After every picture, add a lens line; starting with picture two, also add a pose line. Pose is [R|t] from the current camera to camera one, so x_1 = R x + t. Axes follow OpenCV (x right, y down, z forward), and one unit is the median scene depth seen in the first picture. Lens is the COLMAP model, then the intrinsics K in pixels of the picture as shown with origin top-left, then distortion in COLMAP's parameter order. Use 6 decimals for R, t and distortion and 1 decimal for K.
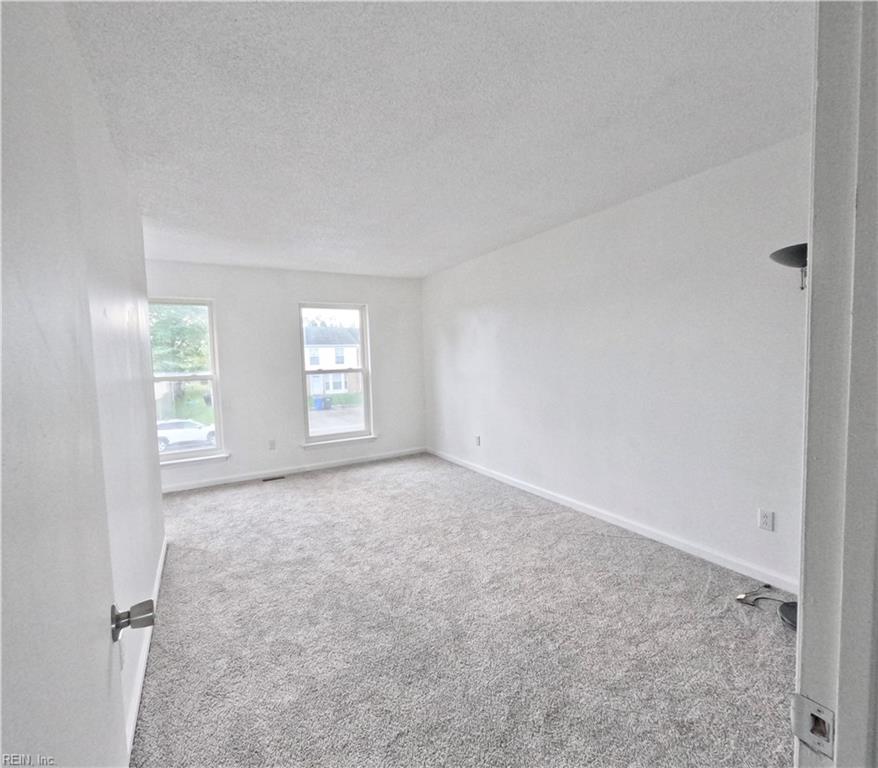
lens RADIAL K [[423.0, 0, 439.0], [0, 423.0, 384.0], [0, 0, 1]] dist [0.001138, 0.000270]
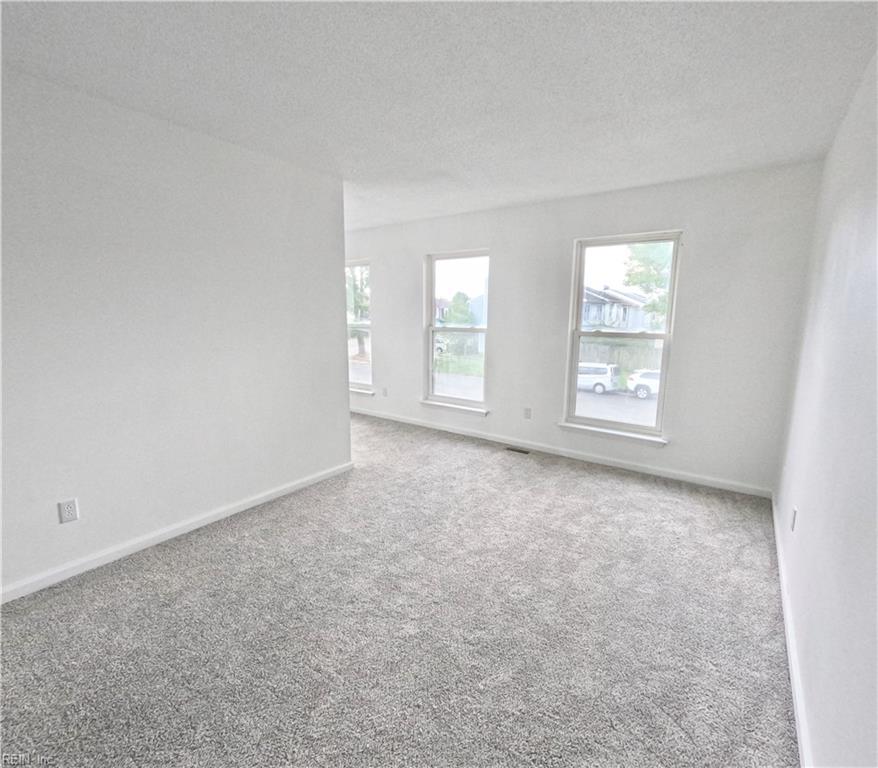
lens RADIAL K [[423.0, 0, 439.0], [0, 423.0, 384.0], [0, 0, 1]] dist [0.001138, 0.000270]
pose [[0.398978, 0.186959, -0.897699, 0.329722], [-0.077202, 0.982367, 0.170281, -0.053968], [0.913705, 0.001366, 0.406376, 0.508373]]
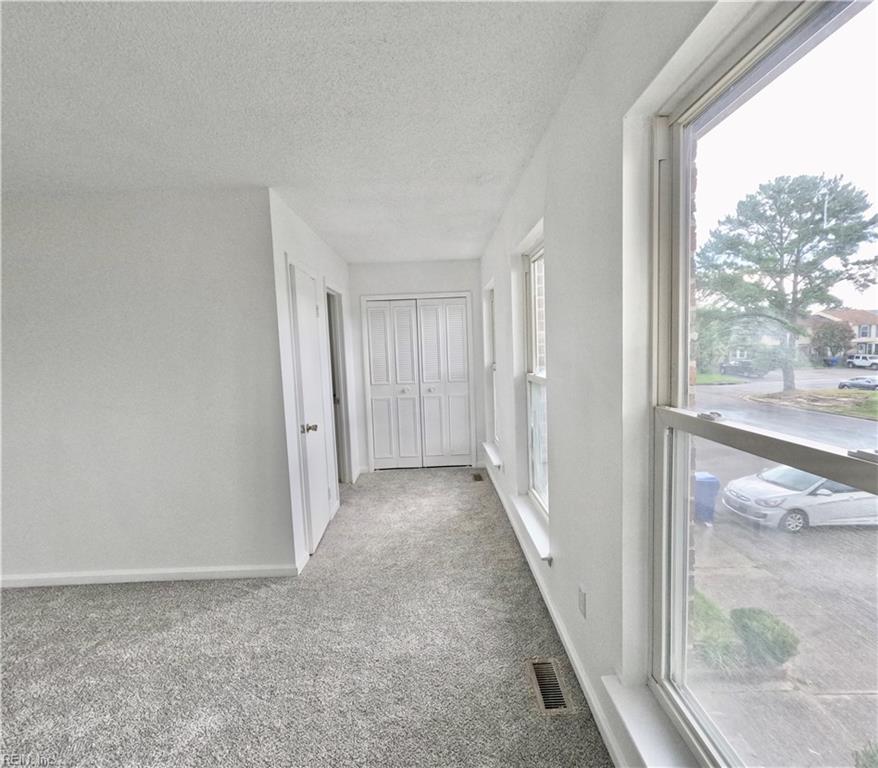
lens RADIAL K [[423.0, 0, 439.0], [0, 423.0, 384.0], [0, 0, 1]] dist [0.001138, 0.000270]
pose [[-0.479599, 0.125540, -0.868461, -0.058098], [-0.005099, 0.989298, 0.145823, -0.090412], [0.877473, 0.074365, -0.473826, 1.117801]]
